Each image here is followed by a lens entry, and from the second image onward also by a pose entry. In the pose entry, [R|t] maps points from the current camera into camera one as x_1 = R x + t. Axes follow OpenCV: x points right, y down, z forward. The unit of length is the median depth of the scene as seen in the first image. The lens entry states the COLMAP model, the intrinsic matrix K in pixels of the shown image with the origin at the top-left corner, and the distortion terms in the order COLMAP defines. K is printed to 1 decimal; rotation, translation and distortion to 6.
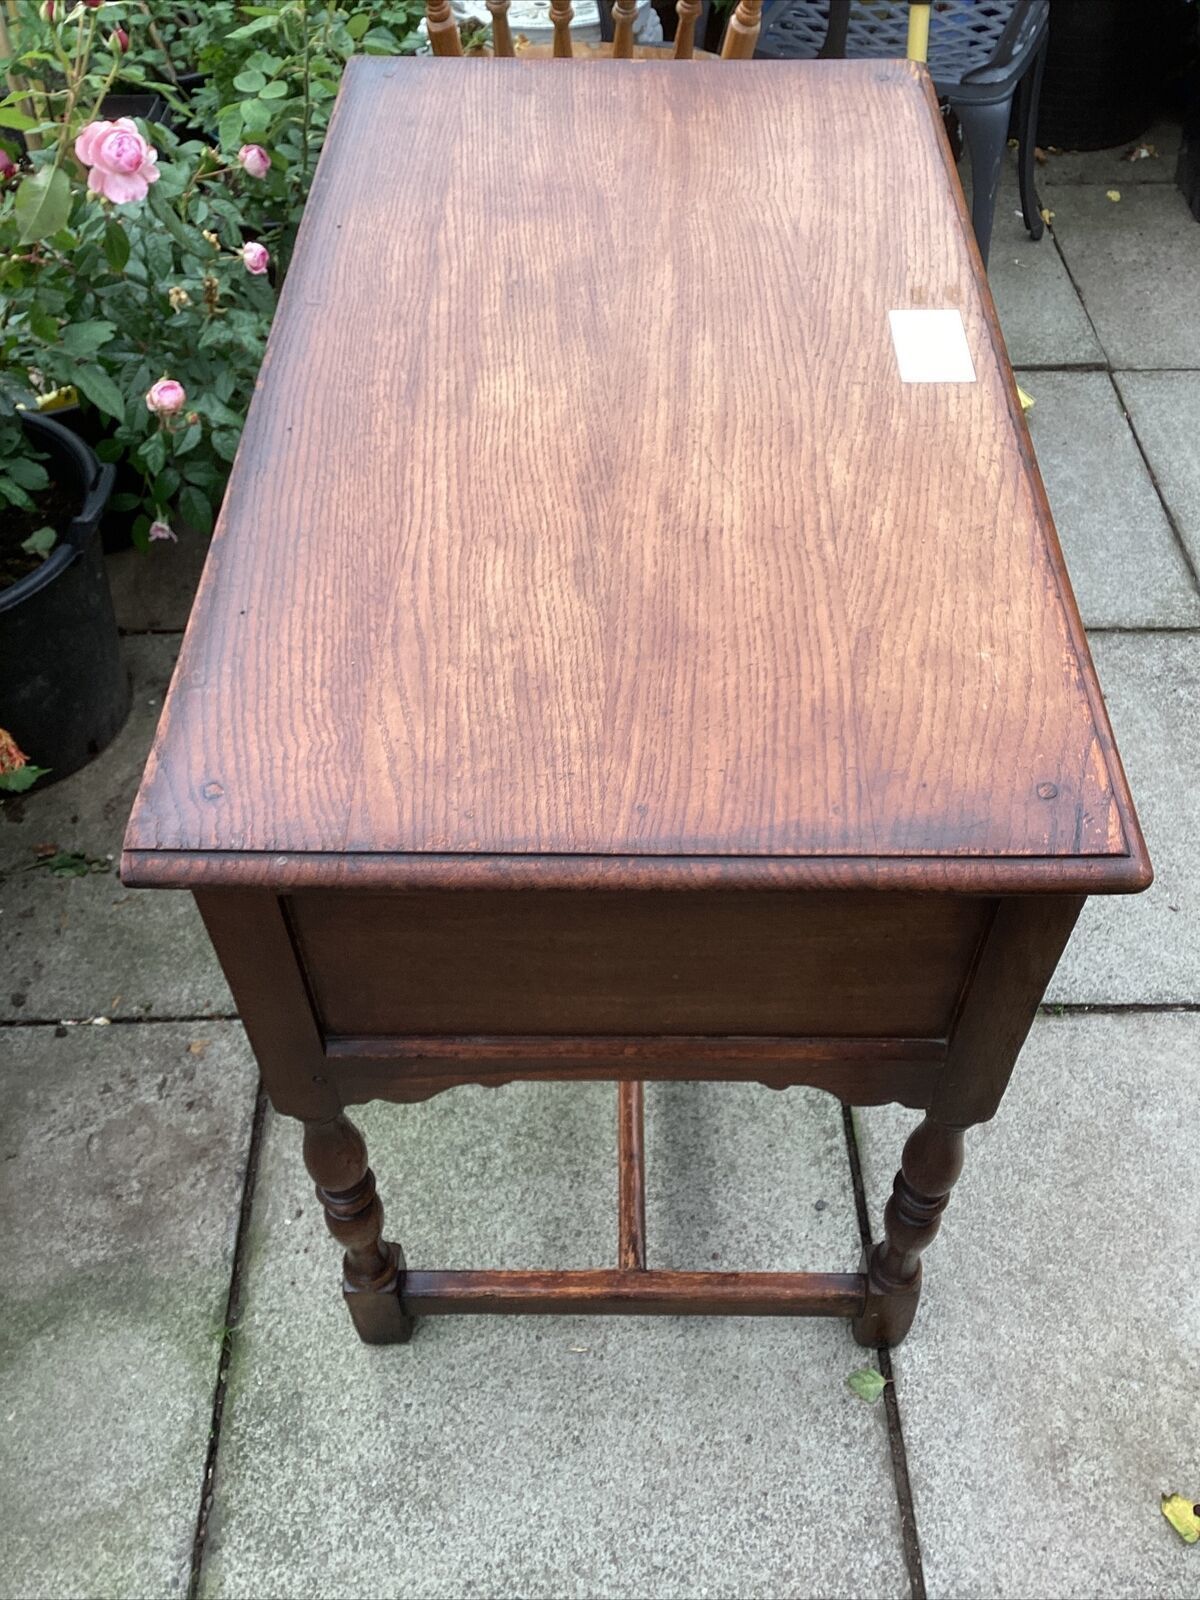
lens RADIAL K [[1493.1, 0, 641.2], [0, 1493.1, 779.9], [0, 0, 1]] dist [-0.003608, 0.000000]
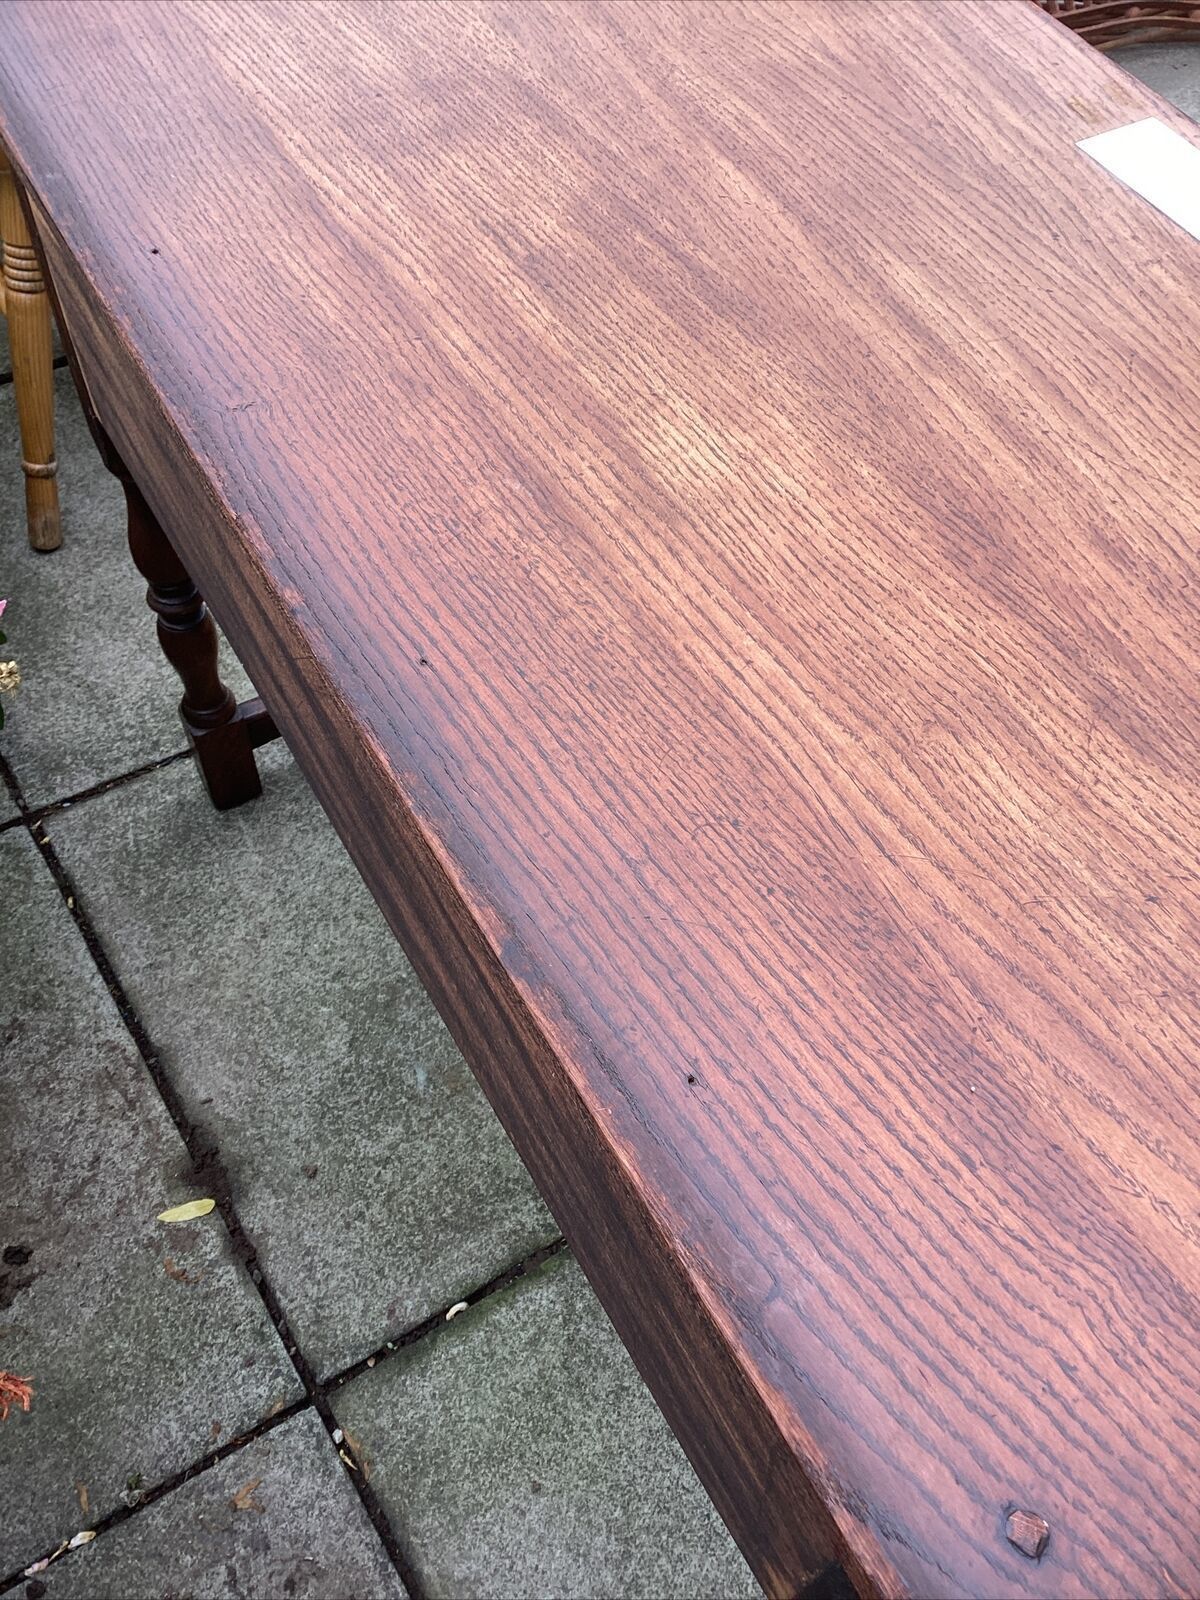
lens RADIAL K [[1493.1, 0, 622.4], [0, 1493.1, 763.3], [0, 0, 1]] dist [-0.003608, 0.000000]
pose [[0.862801, -0.396648, 0.313442, -0.270552], [0.363853, 0.917664, 0.159701, -0.200124], [-0.350979, -0.023744, 0.936082, 0.374685]]
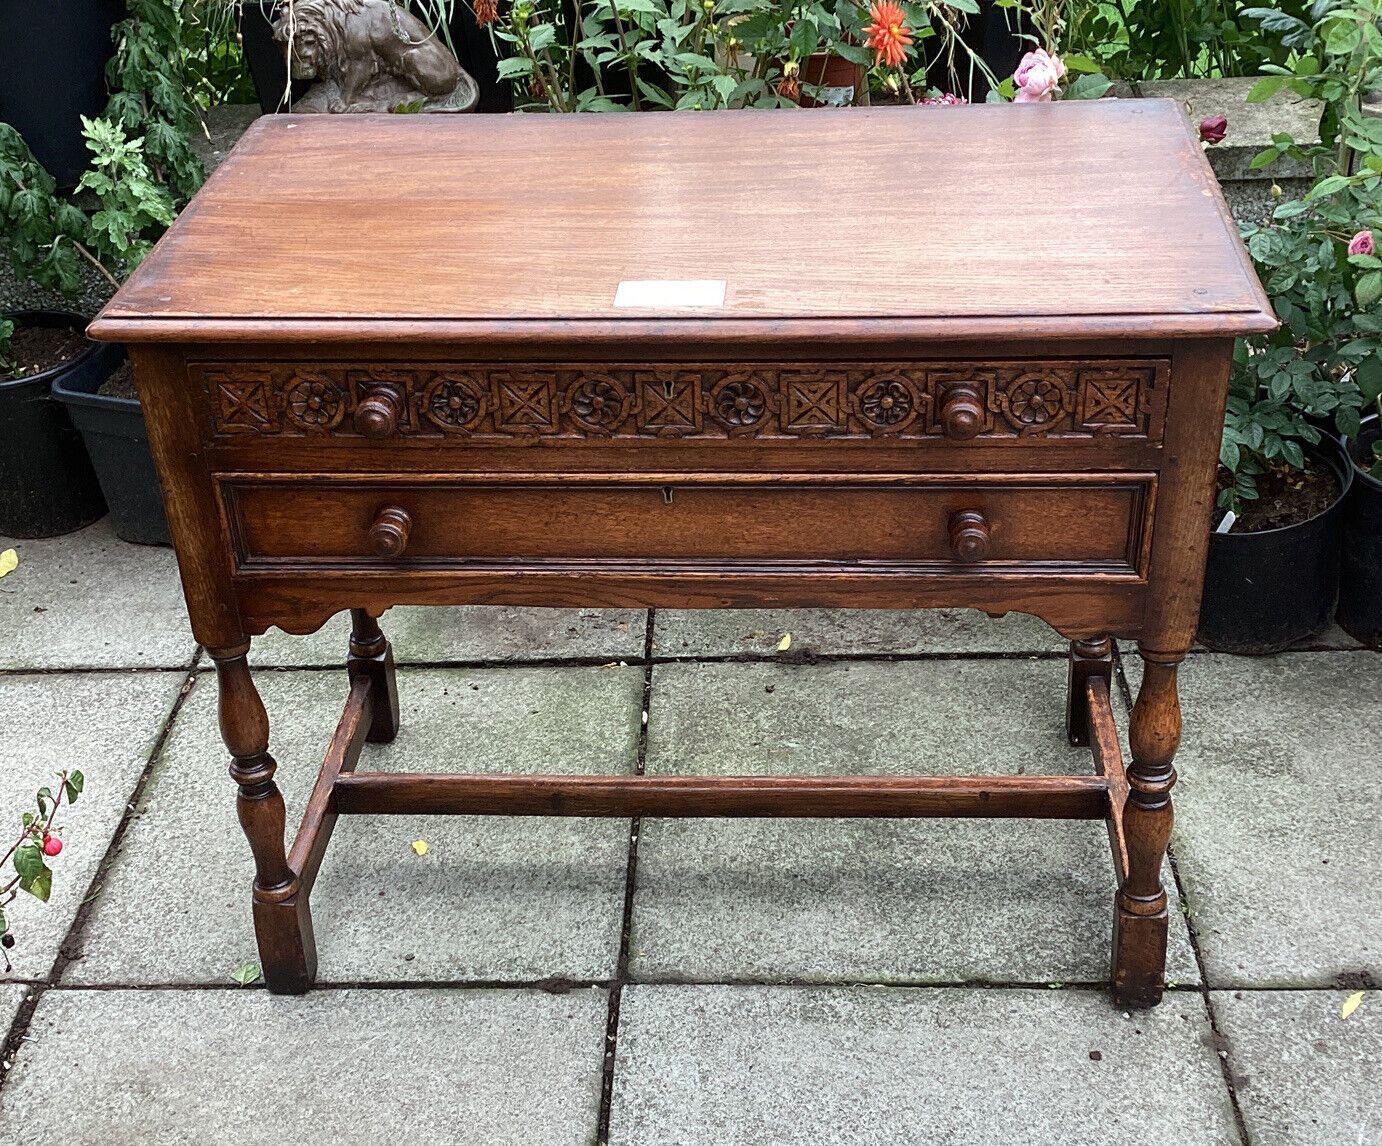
lens RADIAL K [[2003.7, 0, 664.5], [0, 2003.7, 682.5], [0, 0, 1]] dist [0.021429, 0.000000]
pose [[-0.076849, 0.554860, -0.828386, 1.324506], [-0.734513, 0.530335, 0.423363, -0.631551], [0.674229, 0.640995, 0.366796, 0.511734]]
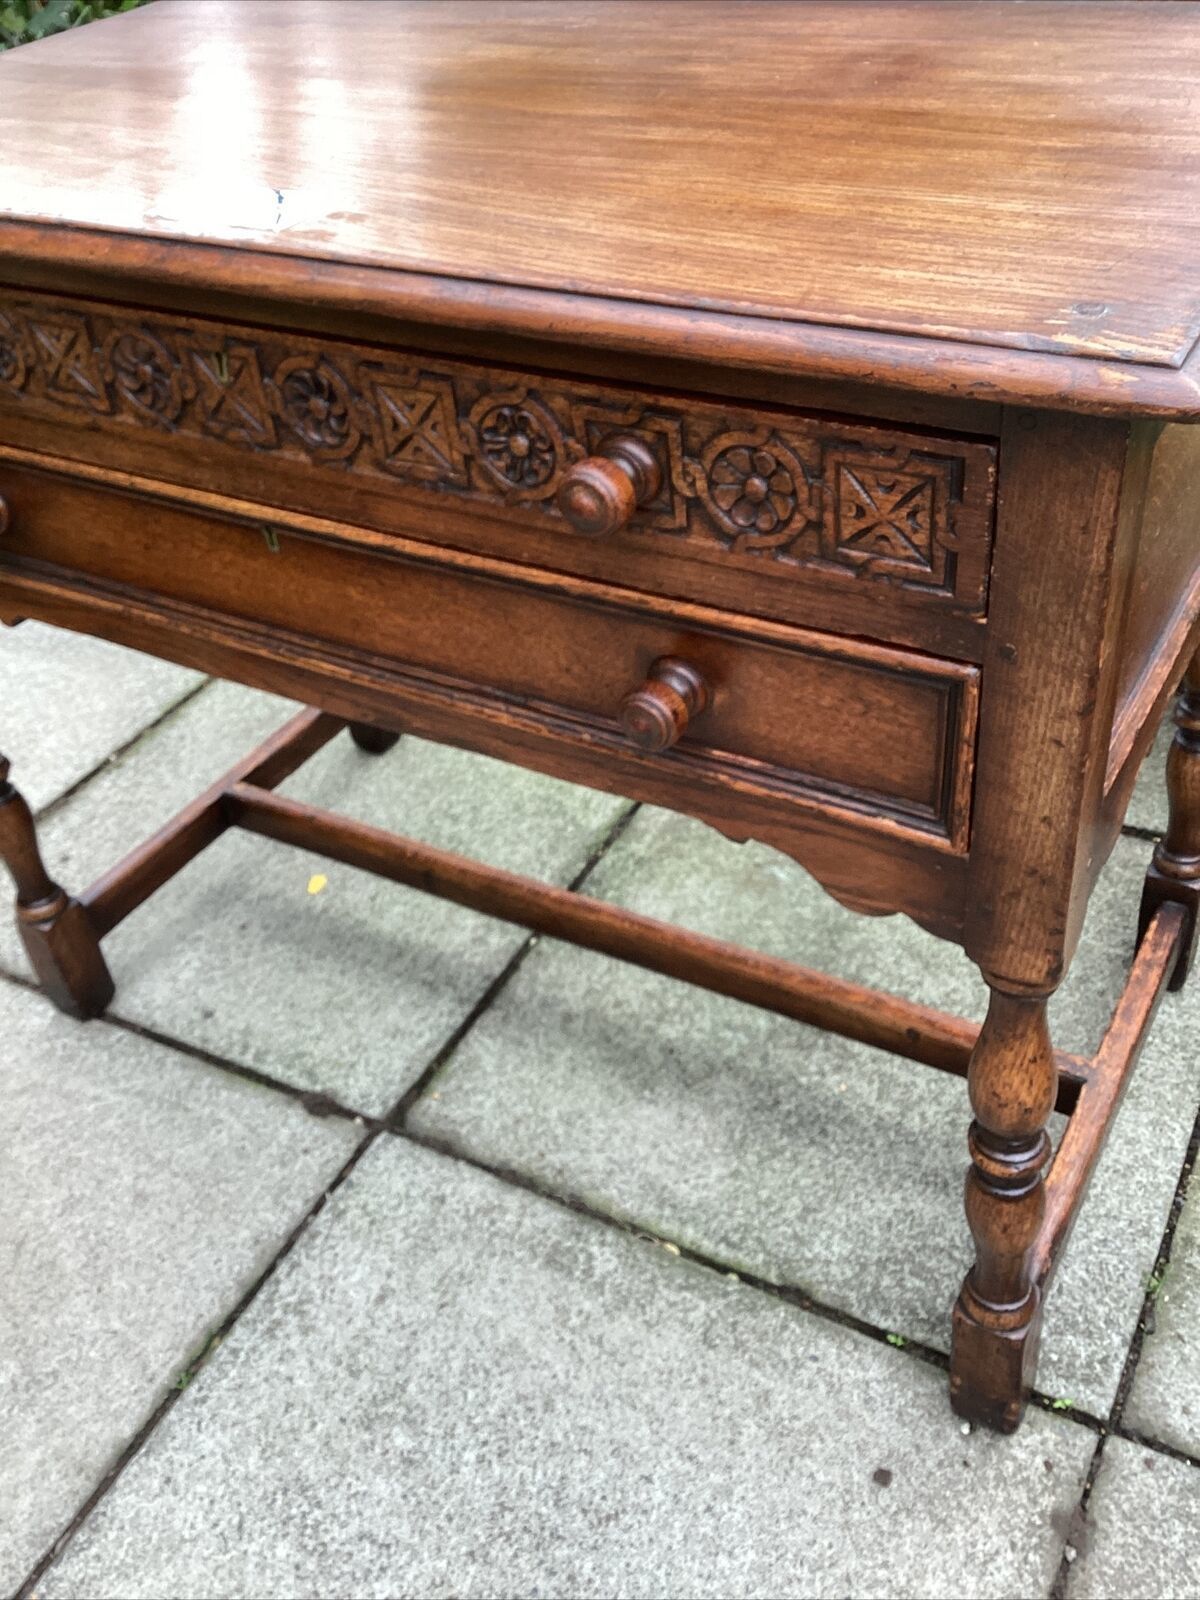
lens RADIAL K [[1493.1, 0, 597.8], [0, 1493.1, 790.7], [0, 0, 1]] dist [-0.003608, 0.000000]
pose [[-0.508136, 0.567064, -0.648256, 0.579383], [-0.600156, 0.306721, 0.738738, -0.661561], [0.617746, 0.764435, 0.184471, 0.961993]]
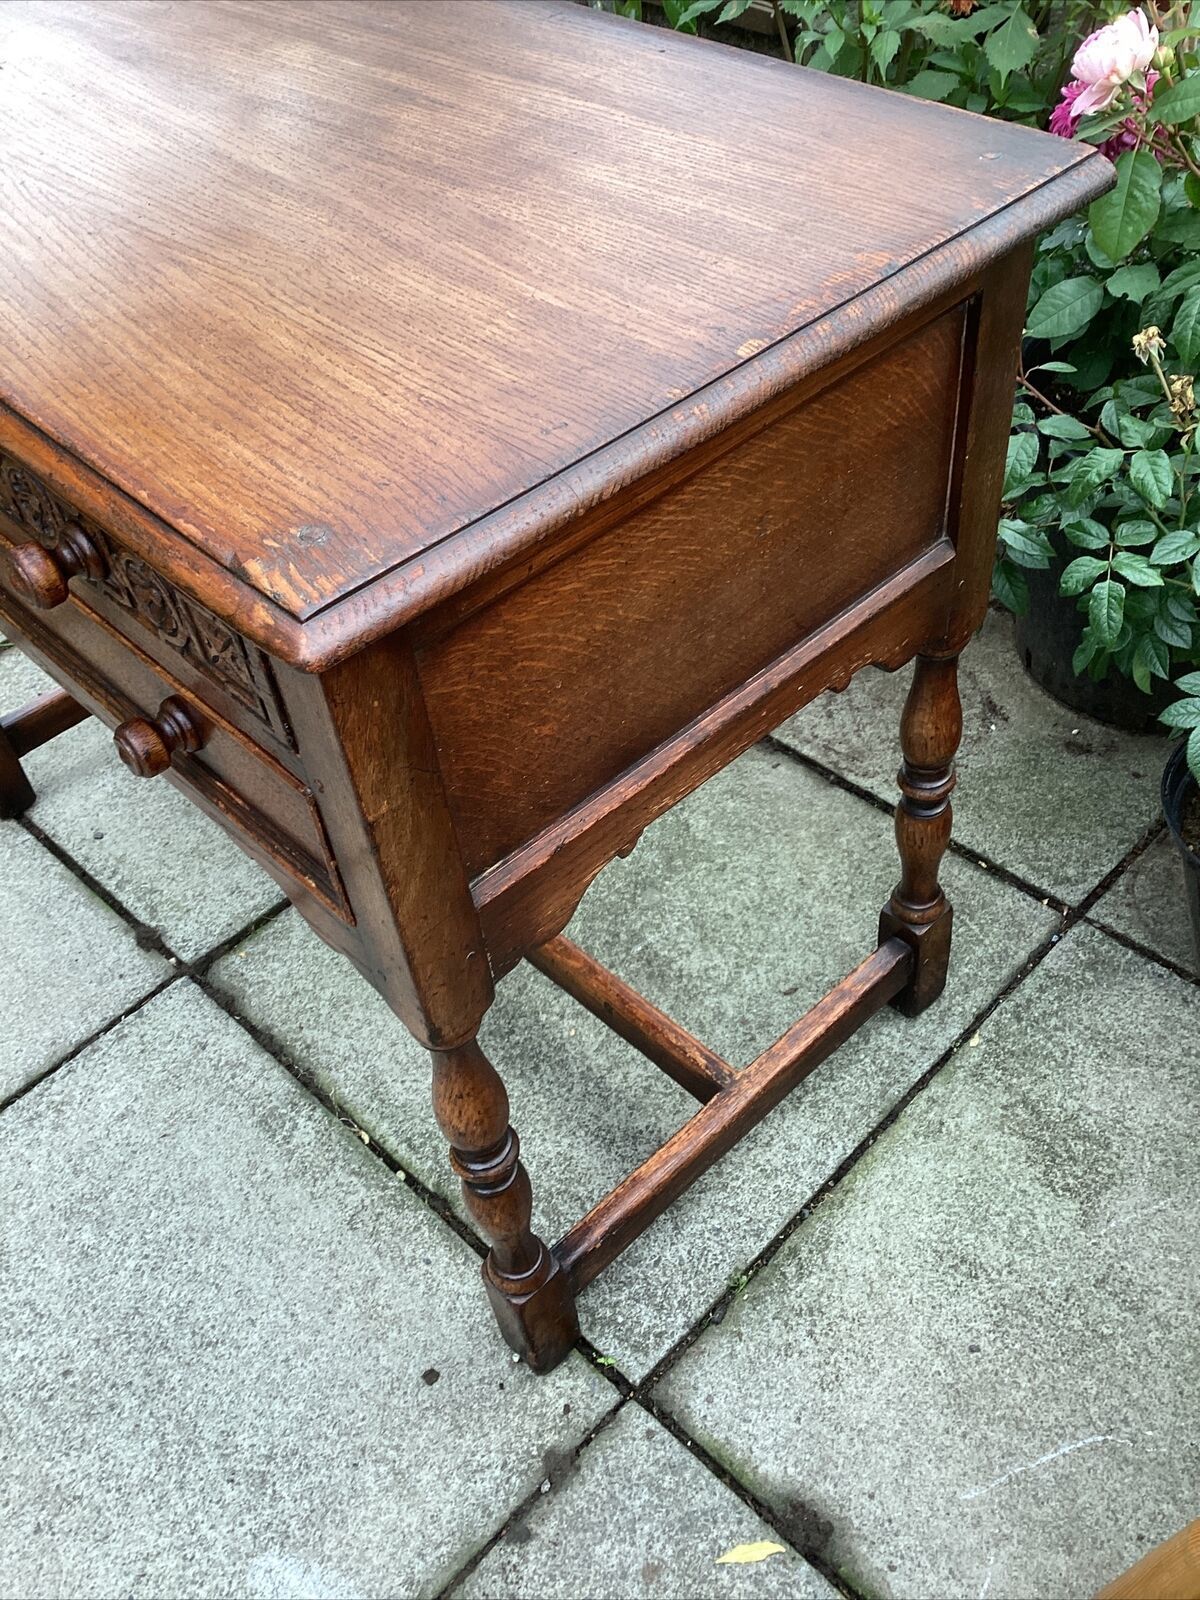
lens RADIAL K [[1493.1, 0, 603.2], [0, 1493.1, 789.7], [0, 0, 1]] dist [-0.003608, 0.000000]
pose [[-0.725567, 0.526265, -0.443393, 0.348933], [-0.473463, 0.085811, 0.876624, -0.924654], [0.499385, 0.845979, 0.186905, 1.051674]]
